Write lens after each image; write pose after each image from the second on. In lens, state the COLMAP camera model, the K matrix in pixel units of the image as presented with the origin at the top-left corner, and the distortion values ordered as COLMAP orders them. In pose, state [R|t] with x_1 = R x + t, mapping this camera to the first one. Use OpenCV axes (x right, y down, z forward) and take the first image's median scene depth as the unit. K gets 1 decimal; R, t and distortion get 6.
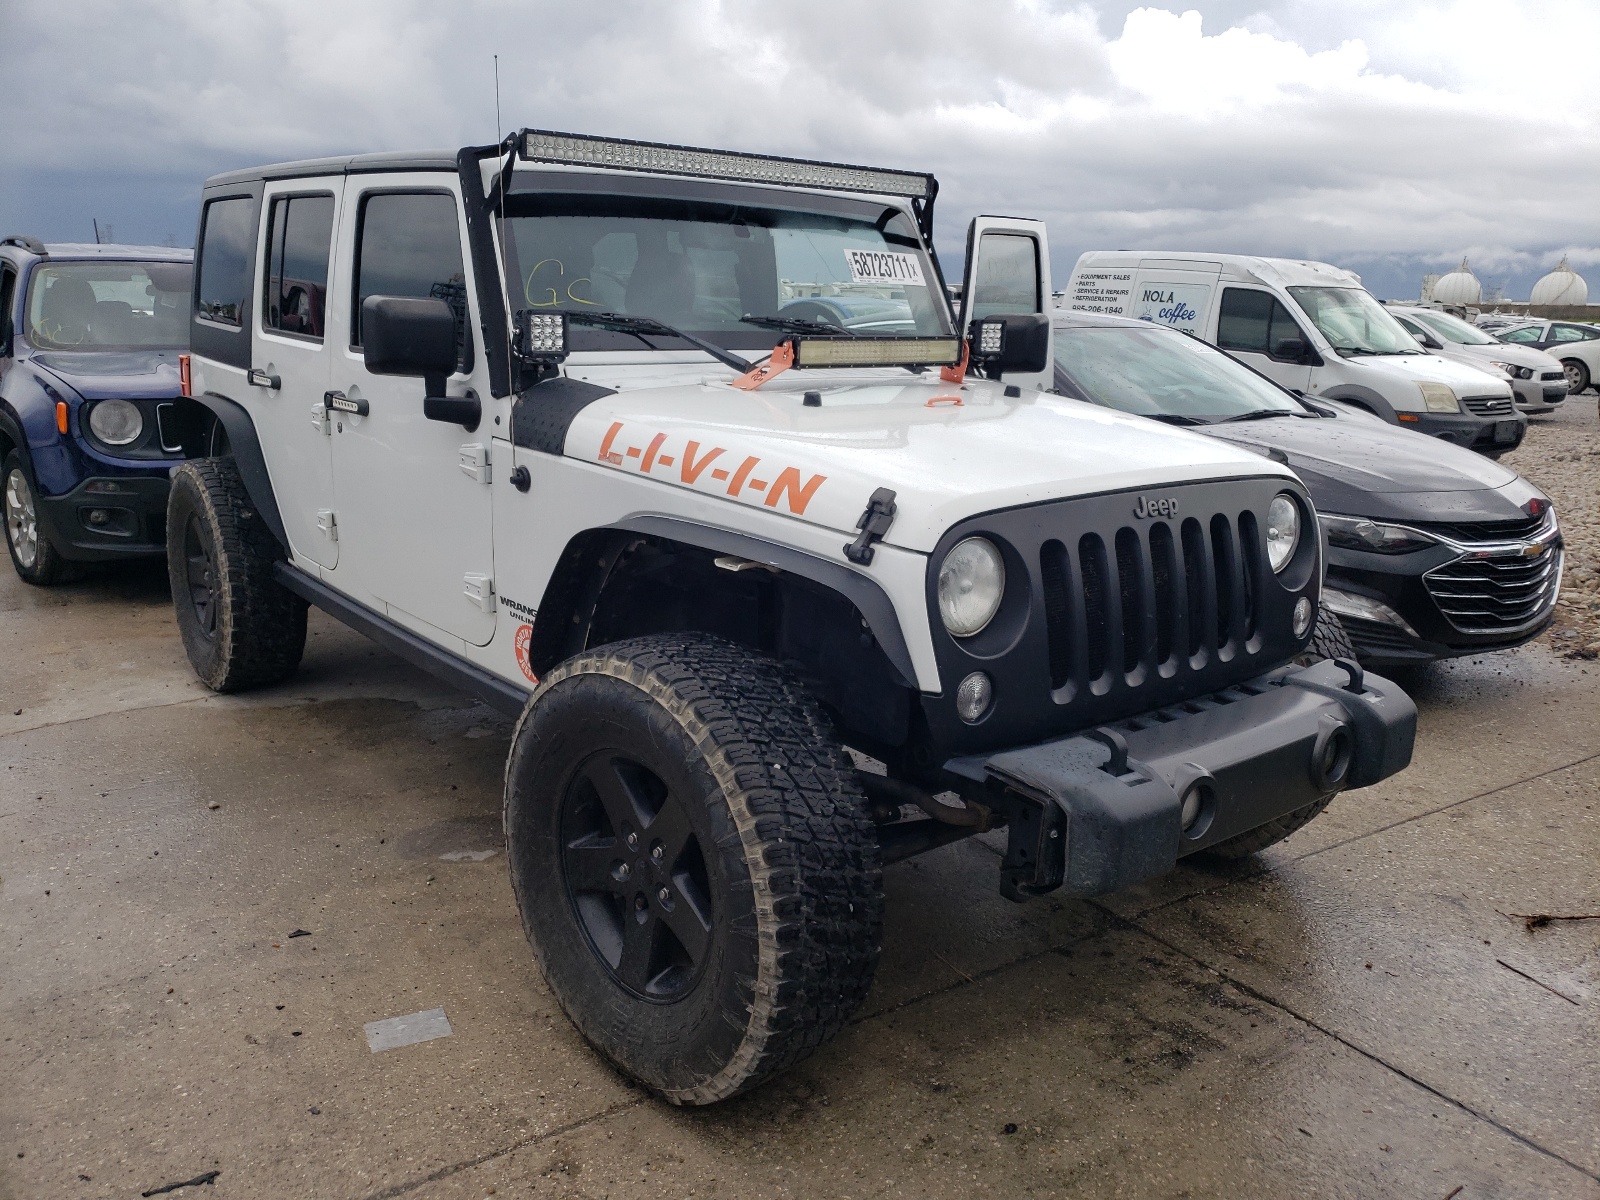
lens RADIAL K [[1289.1, 0, 800.0], [0, 1289.1, 600.0], [0, 0, 1]] dist [-0.000775, 0.000225]
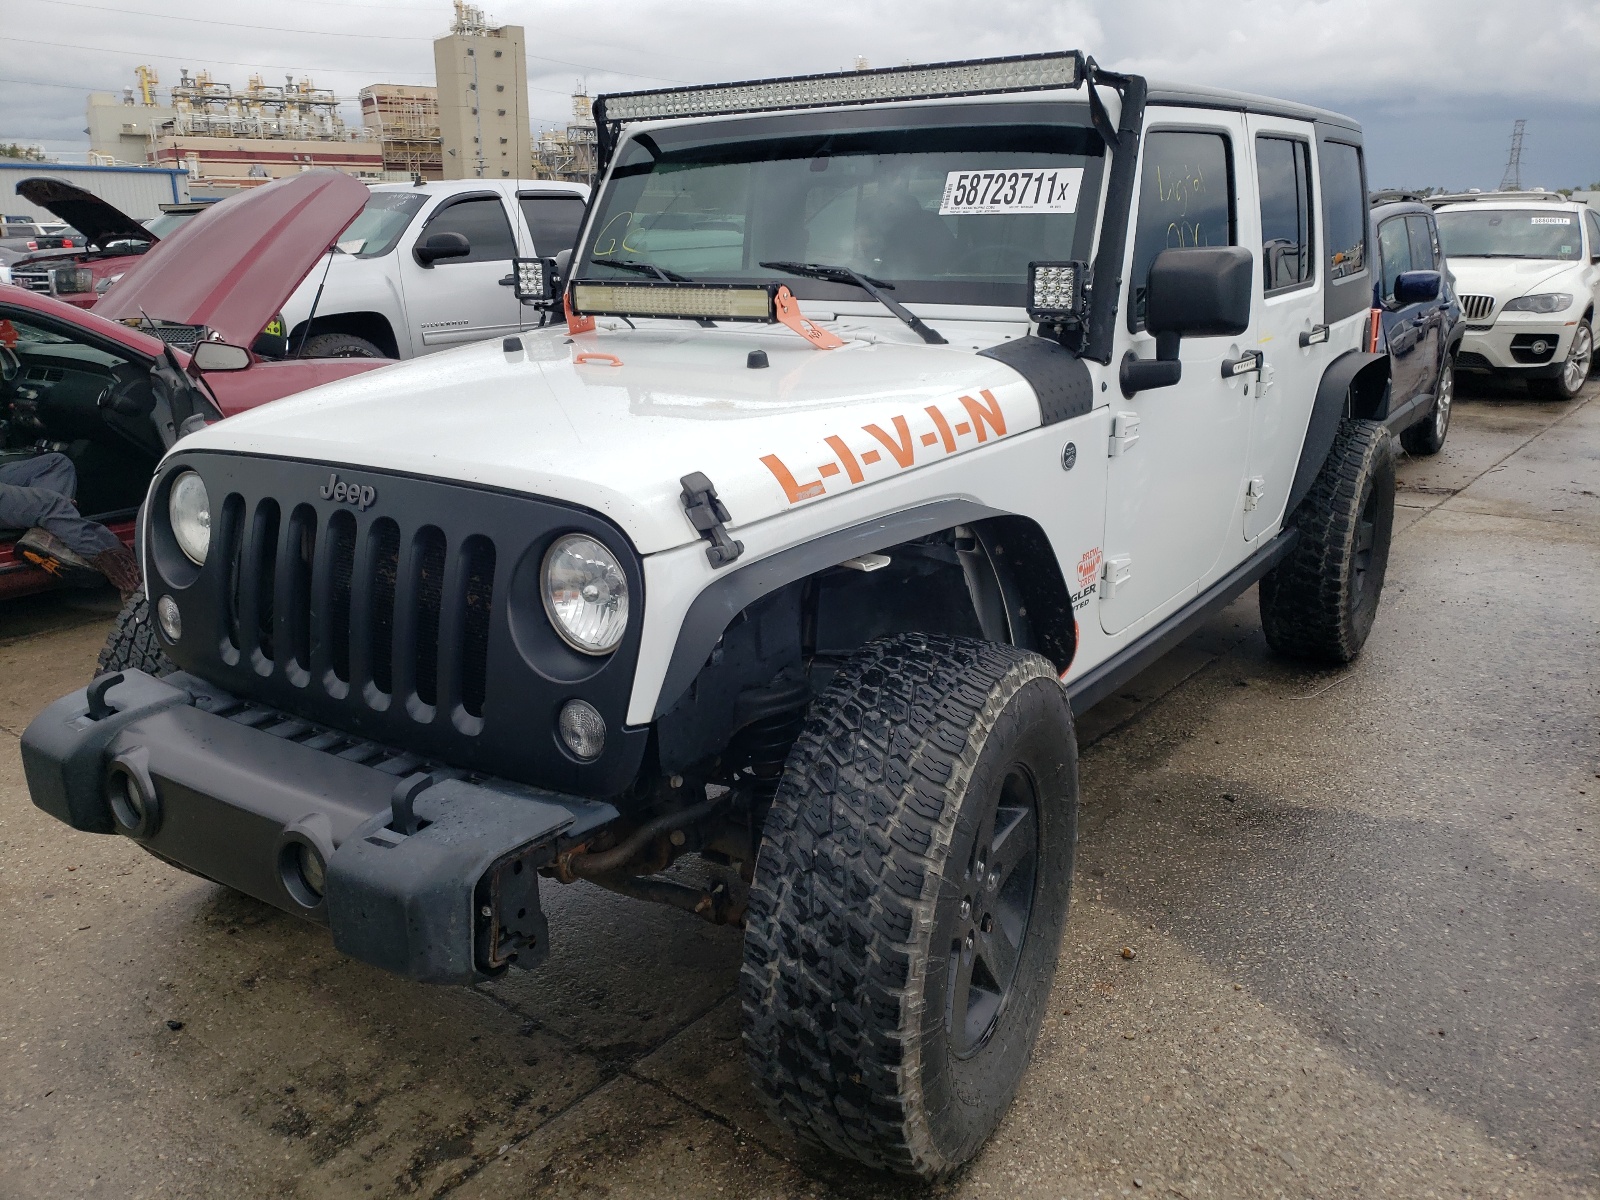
lens RADIAL K [[1252.7, 0, 800.0], [0, 1252.7, 600.0], [0, 0, 1]] dist [0.008304, 0.005703]
pose [[0.289412, 0.231299, -0.928839, 0.921649], [-0.203269, 0.963085, 0.176492, -0.166845], [0.935373, 0.137725, 0.325745, 0.843848]]
